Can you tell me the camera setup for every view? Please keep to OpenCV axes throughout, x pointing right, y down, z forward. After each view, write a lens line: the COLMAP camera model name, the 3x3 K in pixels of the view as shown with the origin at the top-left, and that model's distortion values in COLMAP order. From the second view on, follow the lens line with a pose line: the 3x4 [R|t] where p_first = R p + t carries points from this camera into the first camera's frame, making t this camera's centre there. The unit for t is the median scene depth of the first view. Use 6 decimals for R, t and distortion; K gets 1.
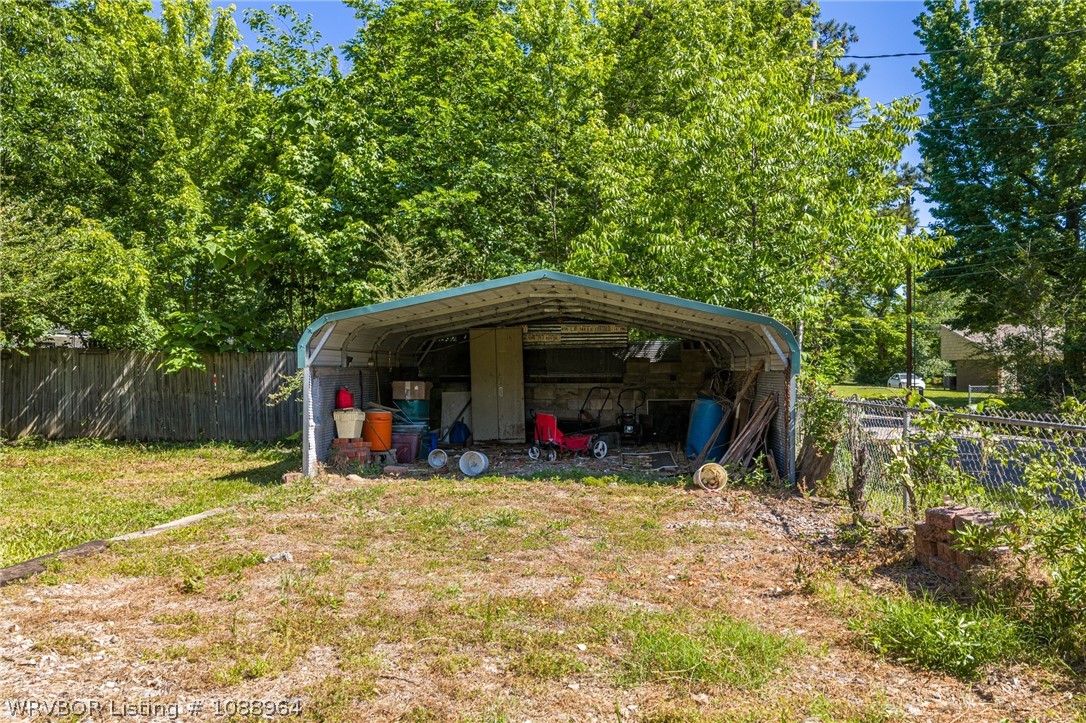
lens RADIAL K [[893.3, 0, 543.0], [0, 893.3, 362.6], [0, 0, 1]] dist [0.022979, -0.026147]
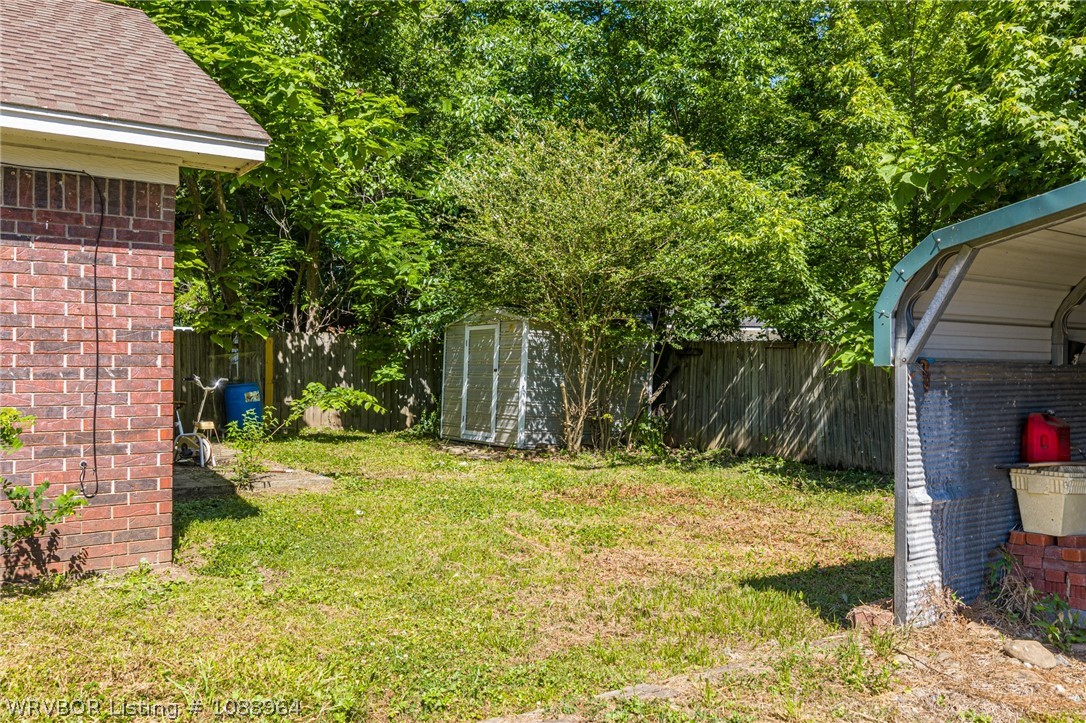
lens RADIAL K [[893.3, 0, 546.1], [0, 893.3, 364.3], [0, 0, 1]] dist [0.022979, -0.026147]
pose [[0.615403, -0.000430, -0.788212, -0.023849], [0.002283, 0.999997, 0.001236, 0.002998], [0.788209, -0.002560, 0.615402, 0.423312]]
